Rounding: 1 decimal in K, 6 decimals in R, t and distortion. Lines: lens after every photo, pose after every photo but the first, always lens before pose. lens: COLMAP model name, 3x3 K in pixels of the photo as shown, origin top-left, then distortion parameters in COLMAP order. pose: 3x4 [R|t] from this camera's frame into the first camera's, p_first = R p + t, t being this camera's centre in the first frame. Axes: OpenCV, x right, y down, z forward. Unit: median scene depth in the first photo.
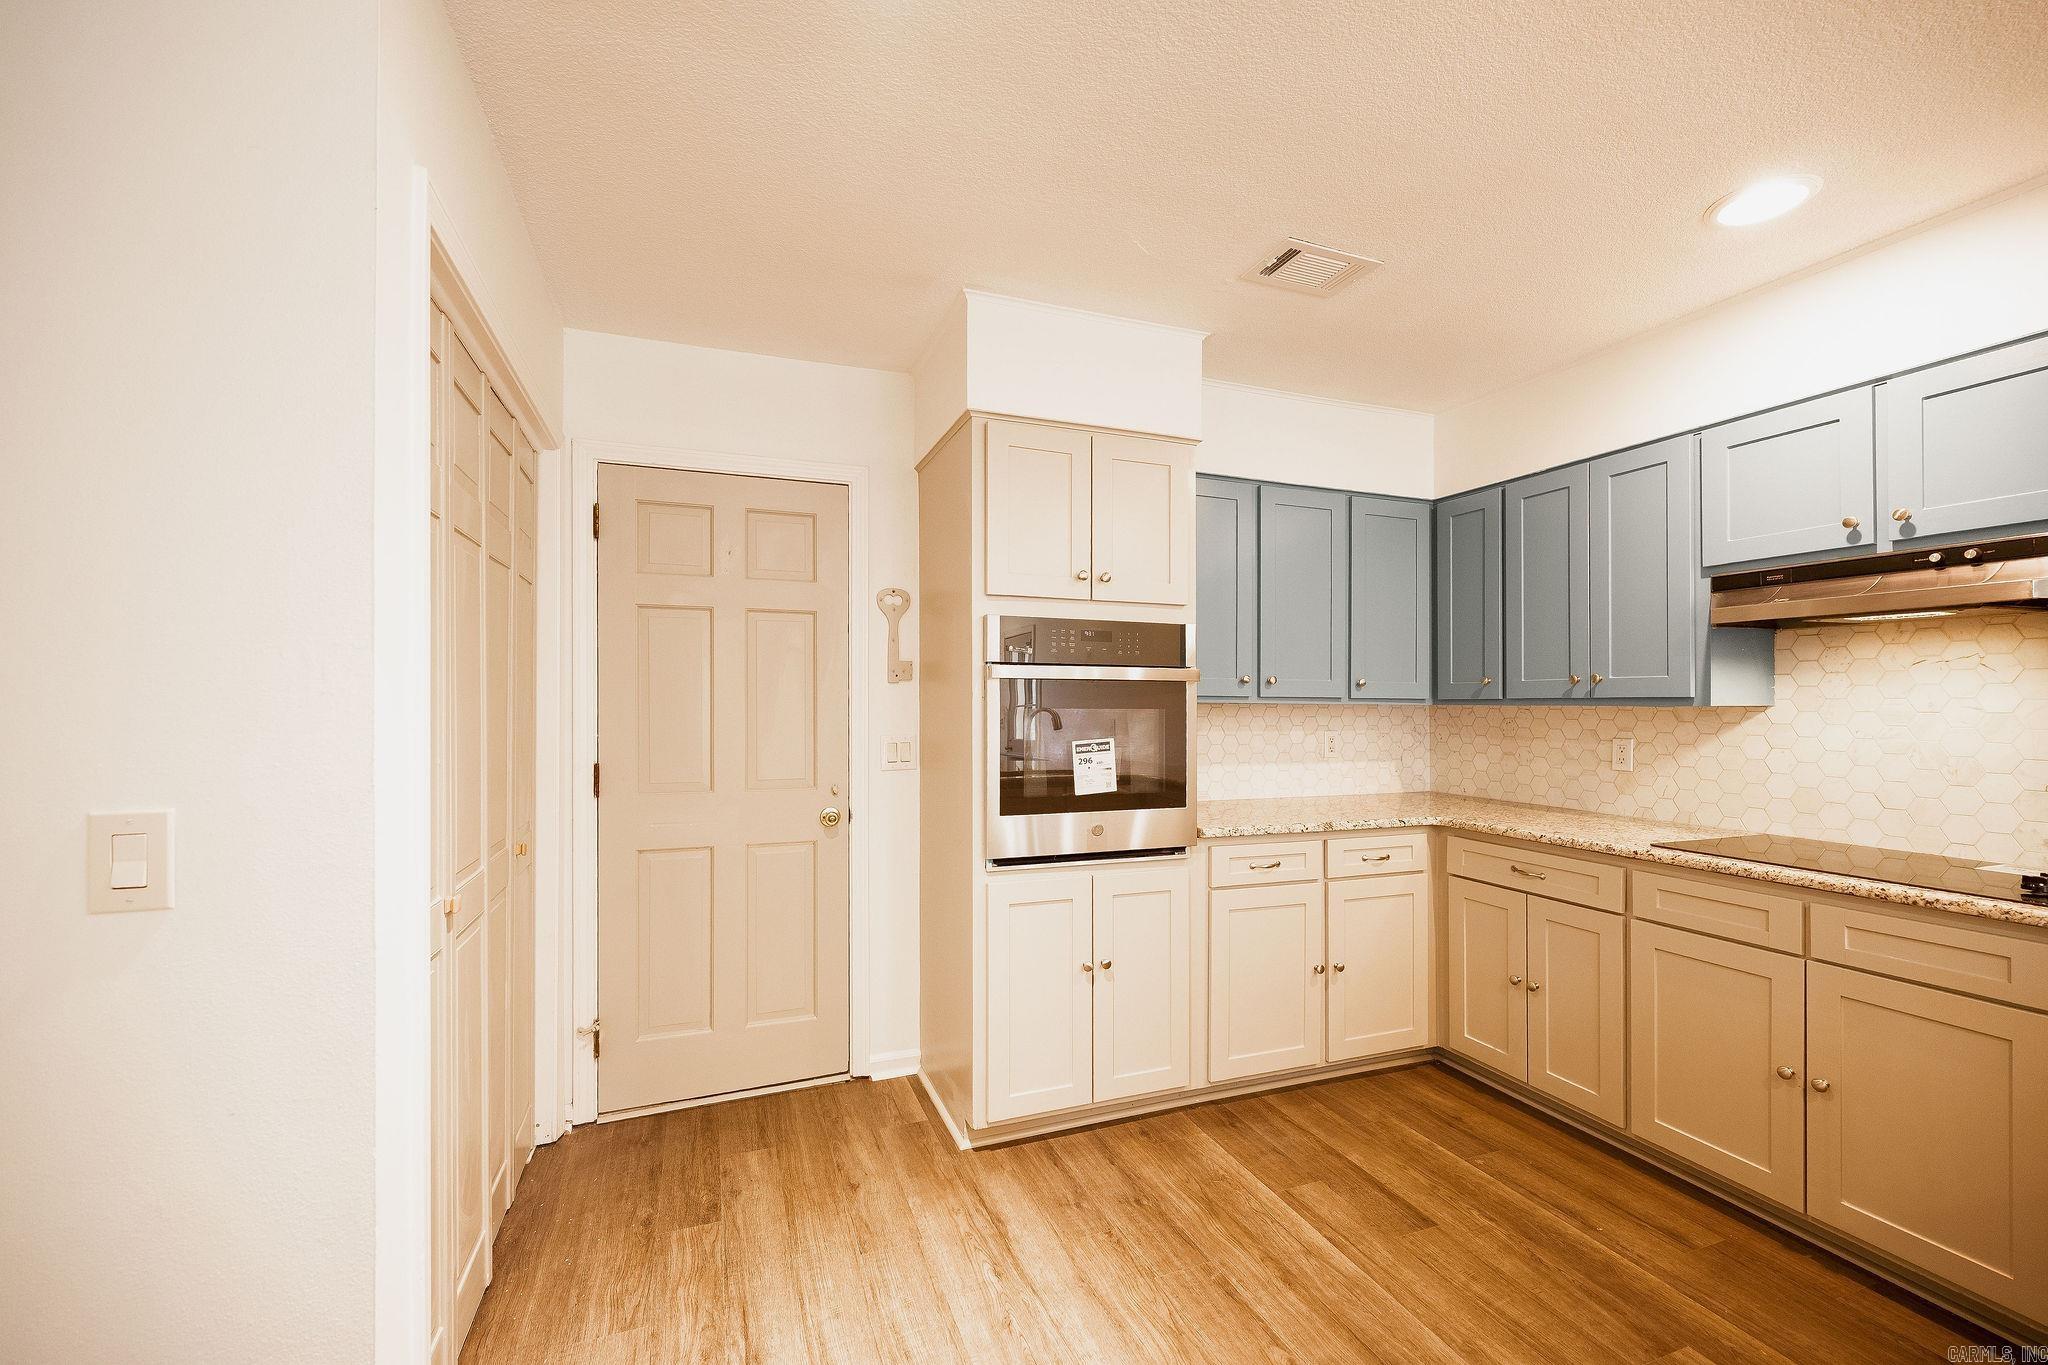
lens RADIAL K [[847.2, 0, 977.9], [0, 847.2, 689.8], [0, 0, 1]] dist [0.001127, -0.001528]
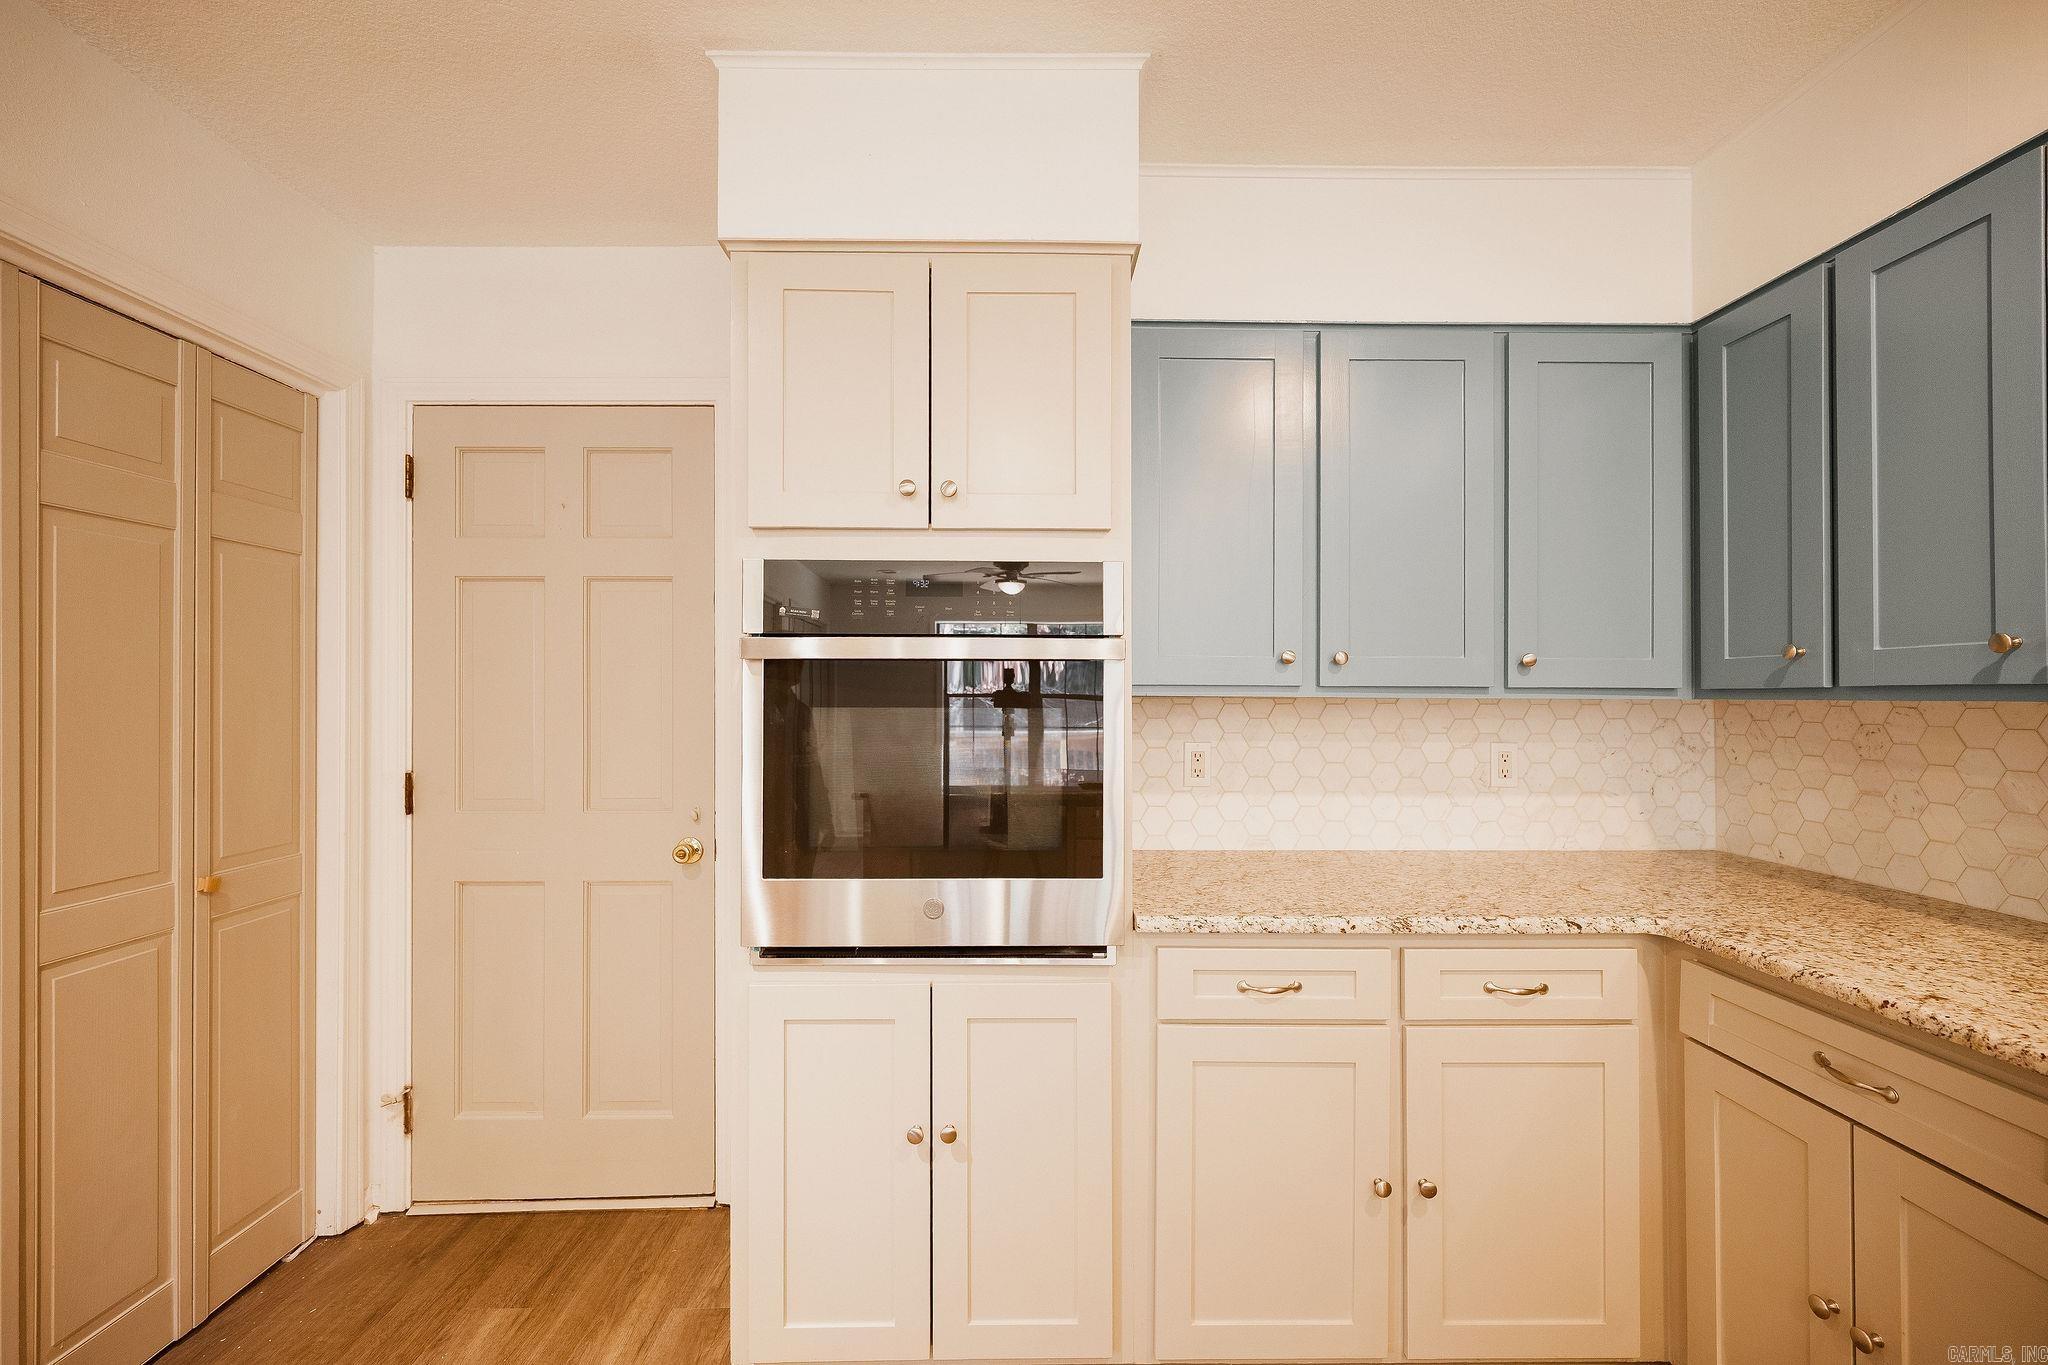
lens RADIAL K [[847.2, 0, 988.2], [0, 847.2, 682.7], [0, 0, 1]] dist [0.001127, -0.001528]
pose [[0.946429, -0.007011, -0.322836, 0.332959], [0.007554, 0.999971, 0.000430, 0.004150], [0.322824, -0.002846, 0.946455, 0.395668]]
